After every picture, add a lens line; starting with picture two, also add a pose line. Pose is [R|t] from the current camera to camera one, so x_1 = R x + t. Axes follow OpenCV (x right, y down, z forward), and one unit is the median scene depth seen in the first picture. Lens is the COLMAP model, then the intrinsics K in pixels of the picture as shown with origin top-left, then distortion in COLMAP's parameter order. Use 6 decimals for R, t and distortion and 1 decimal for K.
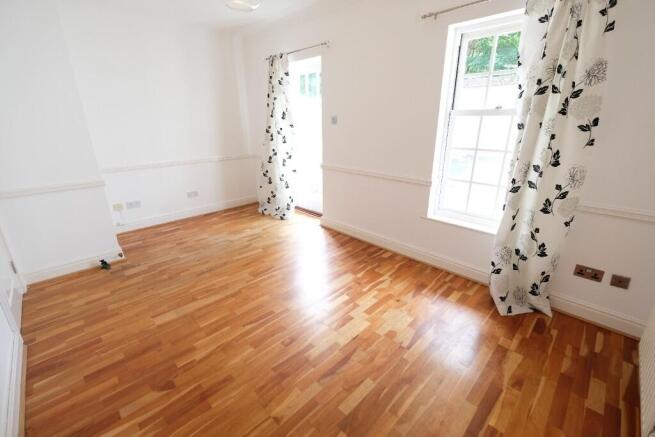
lens RADIAL K [[285.2, 0, 327.5], [0, 285.2, 215.0], [0, 0, 1]] dist [-0.001878, -0.000421]
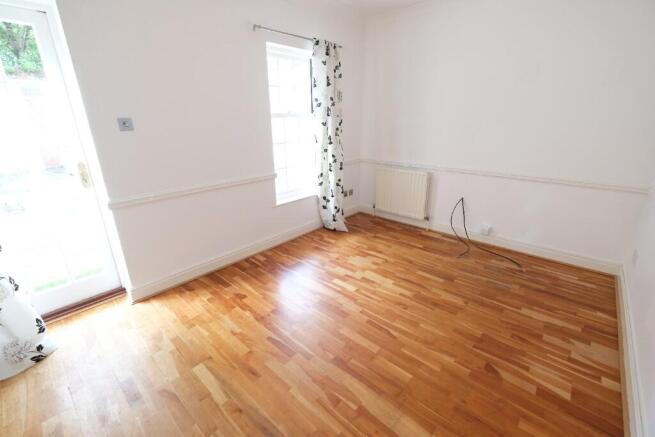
lens RADIAL K [[285.2, 0, 327.5], [0, 285.2, 215.0], [0, 0, 1]] dist [-0.001878, -0.000421]
pose [[-0.052790, -0.319436, 0.946136, -0.975343], [0.328698, 0.889102, 0.318520, -0.326099], [-0.942958, 0.327808, 0.058062, 0.954860]]
